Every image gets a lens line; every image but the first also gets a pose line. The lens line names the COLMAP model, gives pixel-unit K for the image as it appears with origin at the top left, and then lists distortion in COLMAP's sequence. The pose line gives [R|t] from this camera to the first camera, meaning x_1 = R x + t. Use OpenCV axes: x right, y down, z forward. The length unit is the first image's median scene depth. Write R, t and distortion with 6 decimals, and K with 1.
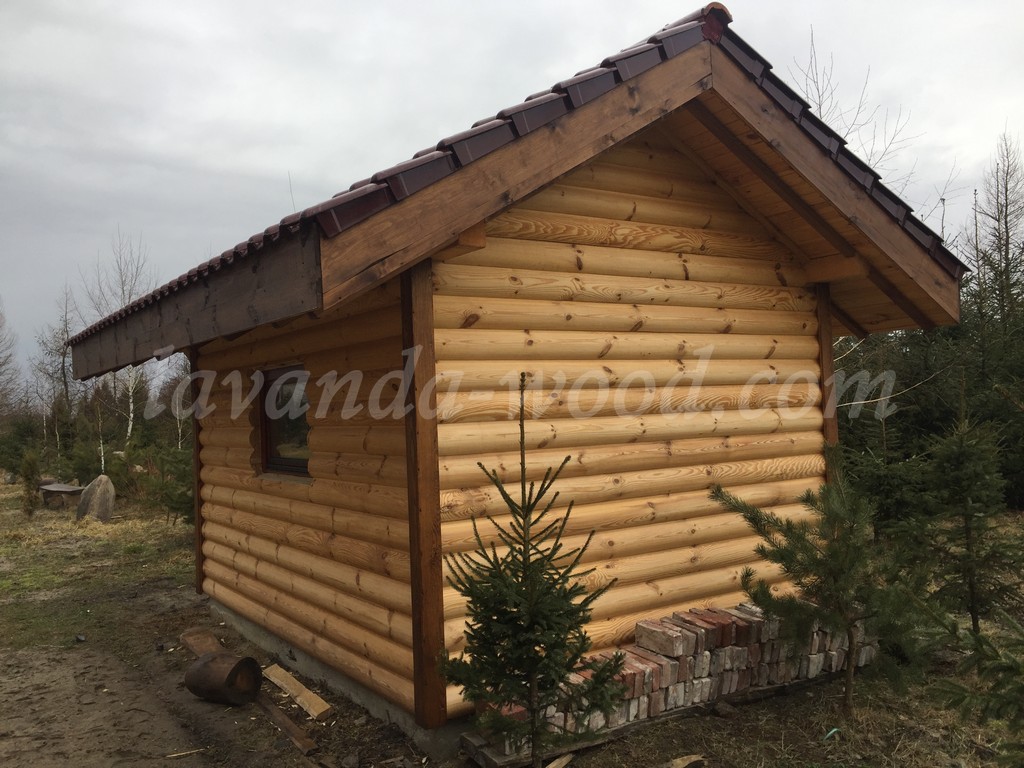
lens RADIAL K [[894.4, 0, 514.1], [0, 894.4, 380.3], [0, 0, 1]] dist [0.092145, -0.114720]
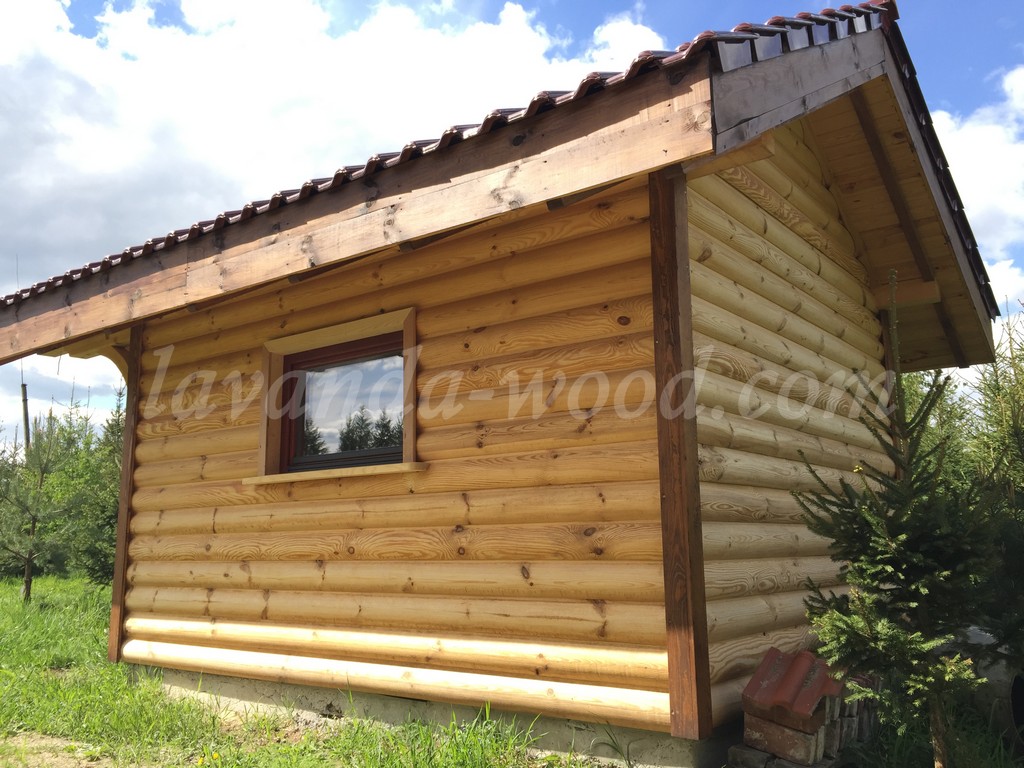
lens RADIAL K [[858.3, 0, 515.8], [0, 858.3, 378.3], [0, 0, 1]] dist [0.070105, -0.098241]
pose [[0.952732, 0.080609, 0.292923, -0.374136], [-0.033383, 0.986097, -0.162784, 0.156143], [-0.301973, 0.145311, 0.942177, 0.246732]]
